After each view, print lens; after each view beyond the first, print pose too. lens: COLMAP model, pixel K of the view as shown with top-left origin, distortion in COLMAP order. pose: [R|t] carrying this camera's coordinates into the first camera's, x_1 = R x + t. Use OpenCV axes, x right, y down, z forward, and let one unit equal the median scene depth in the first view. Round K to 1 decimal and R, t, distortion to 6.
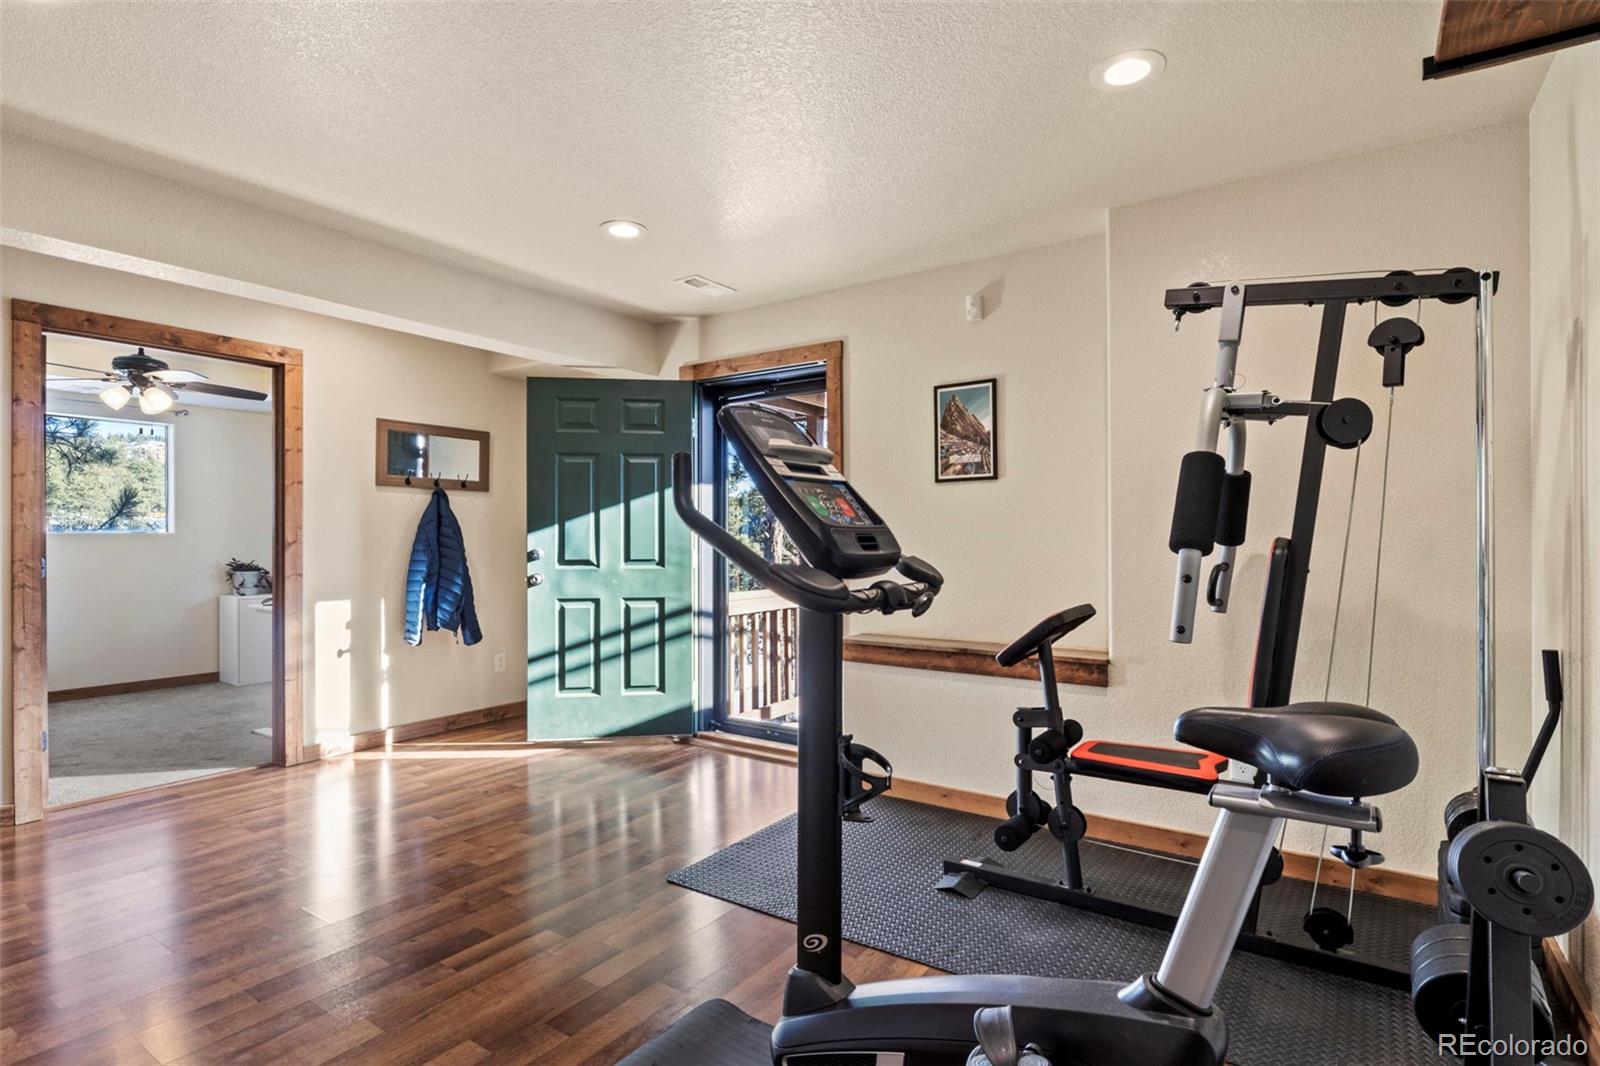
lens RADIAL K [[798.0, 0, 810.3], [0, 798.0, 538.8], [0, 0, 1]] dist [-0.004191, -0.000730]
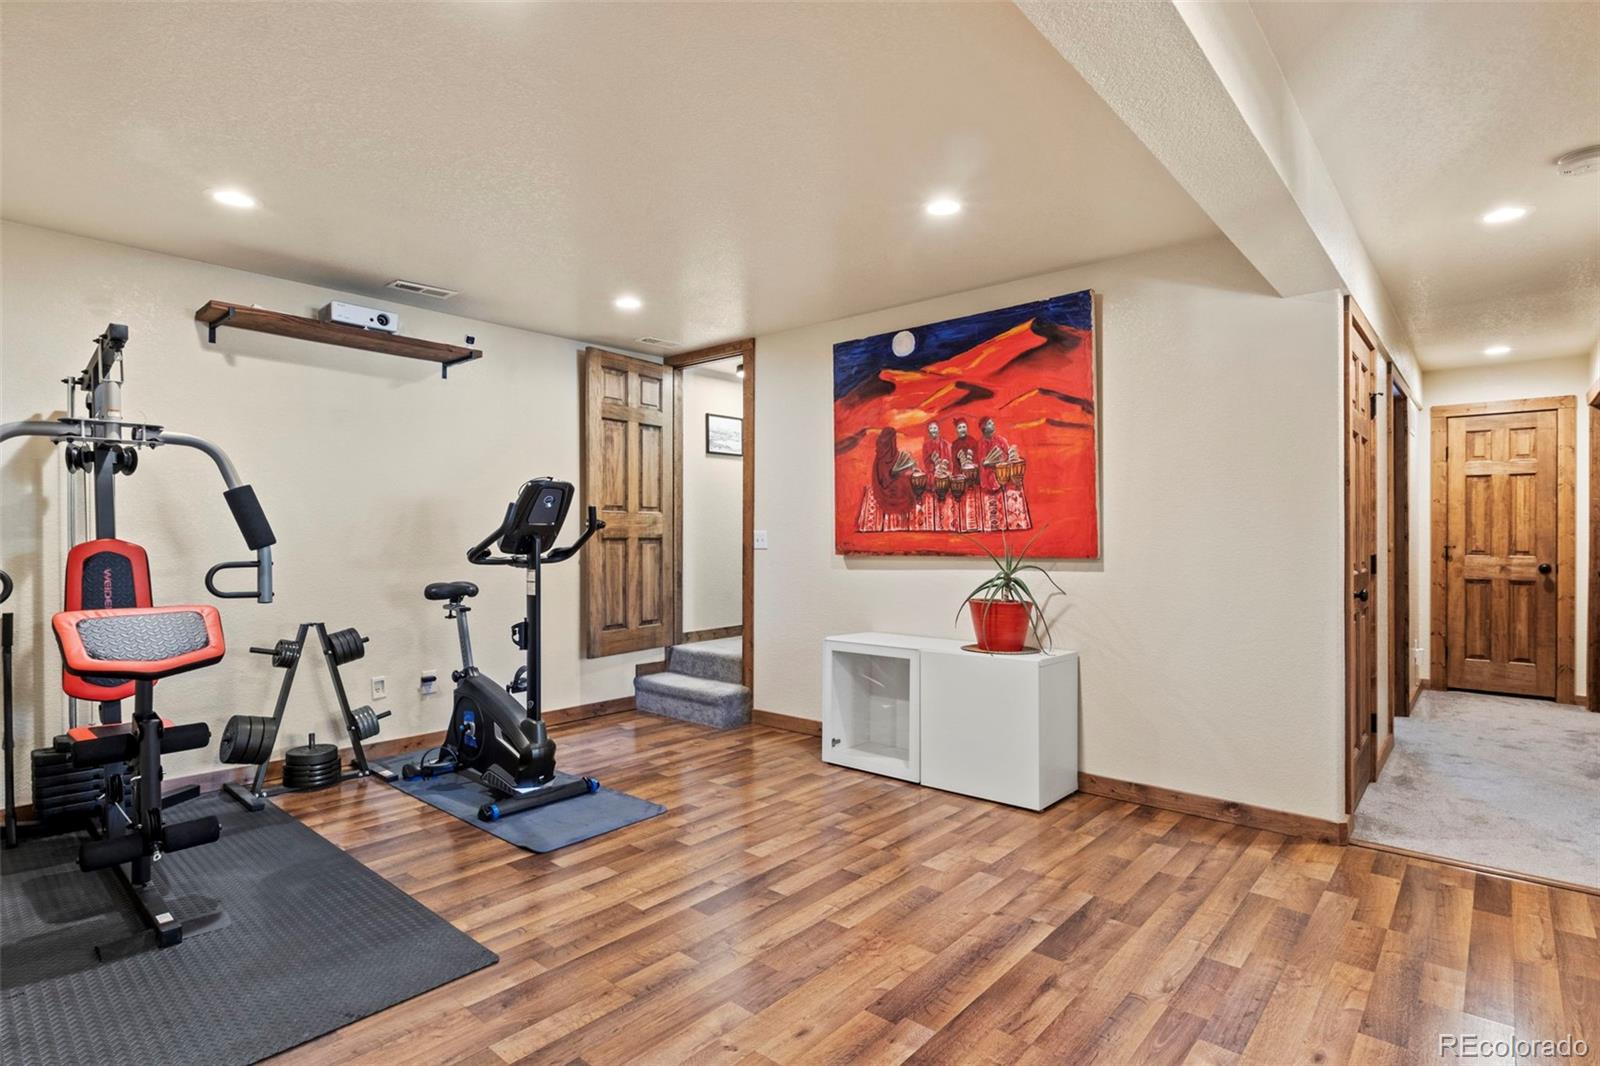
lens RADIAL K [[798.0, 0, 810.3], [0, 798.0, 538.8], [0, 0, 1]] dist [-0.004191, -0.000730]
pose [[-0.992638, 0.002471, 0.121093, -0.442588], [0.002820, 0.999992, 0.002710, -0.001469], [-0.121085, 0.003031, -0.992637, 1.316925]]
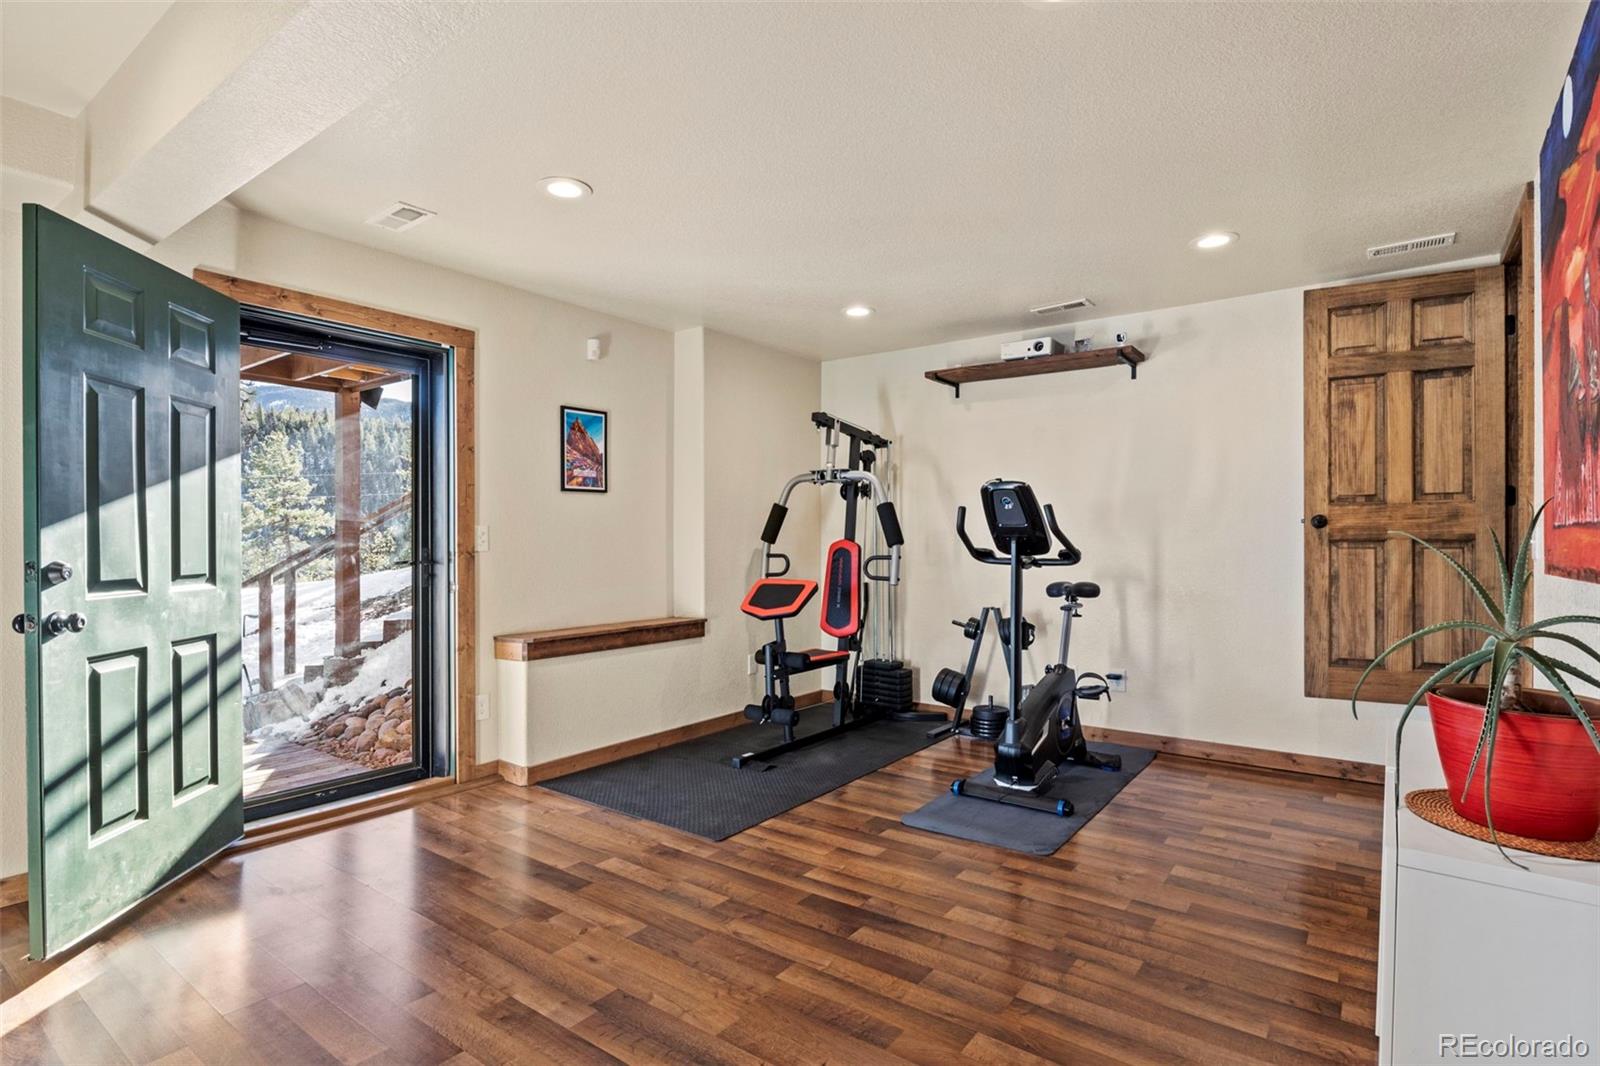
lens RADIAL K [[798.0, 0, 810.3], [0, 798.0, 538.8], [0, 0, 1]] dist [-0.004191, -0.000730]
pose [[0.034491, 0.002175, 0.999403, -0.976637], [0.001291, 0.999997, -0.002221, 0.000608], [-0.999404, 0.001367, 0.034488, 0.618805]]
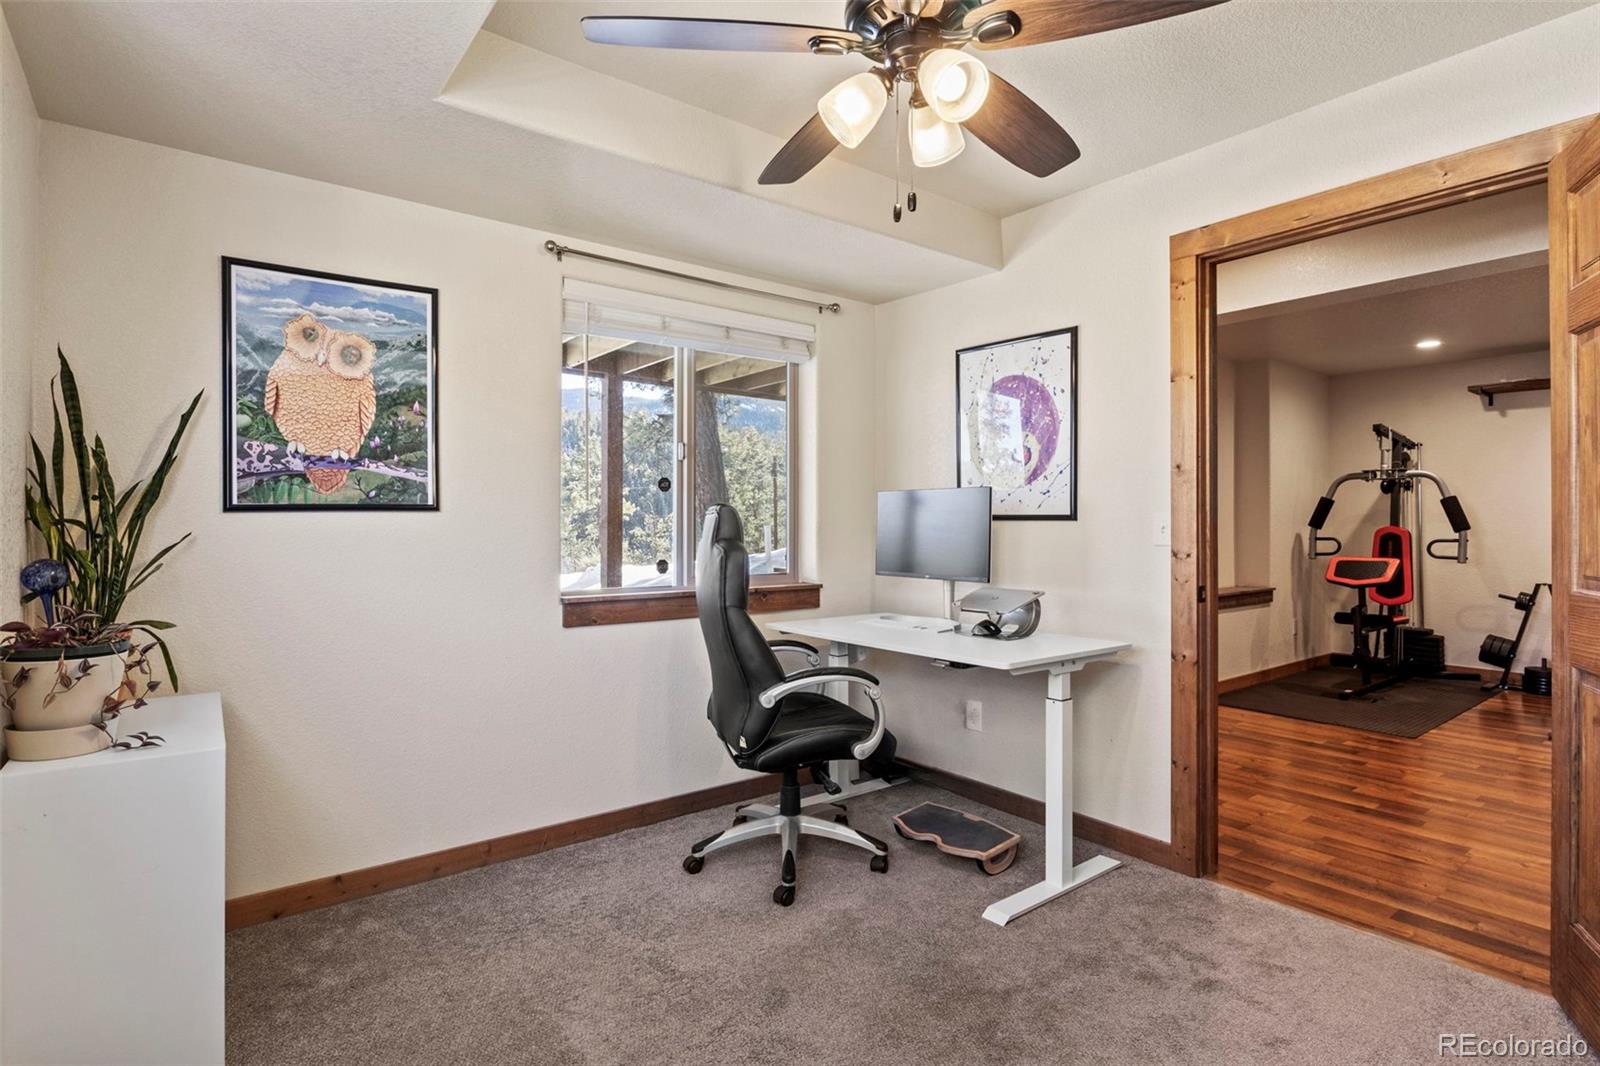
lens RADIAL K [[797.5, 0, 797.8], [0, 797.5, 516.5], [0, 0, 1]] dist [-0.002284, -0.000489]
pose [[0.313474, 0.011848, 0.949523, -1.570185], [-0.001510, 0.999927, -0.011979, 0.000627], [-0.949596, 0.002321, 0.313469, 1.250352]]
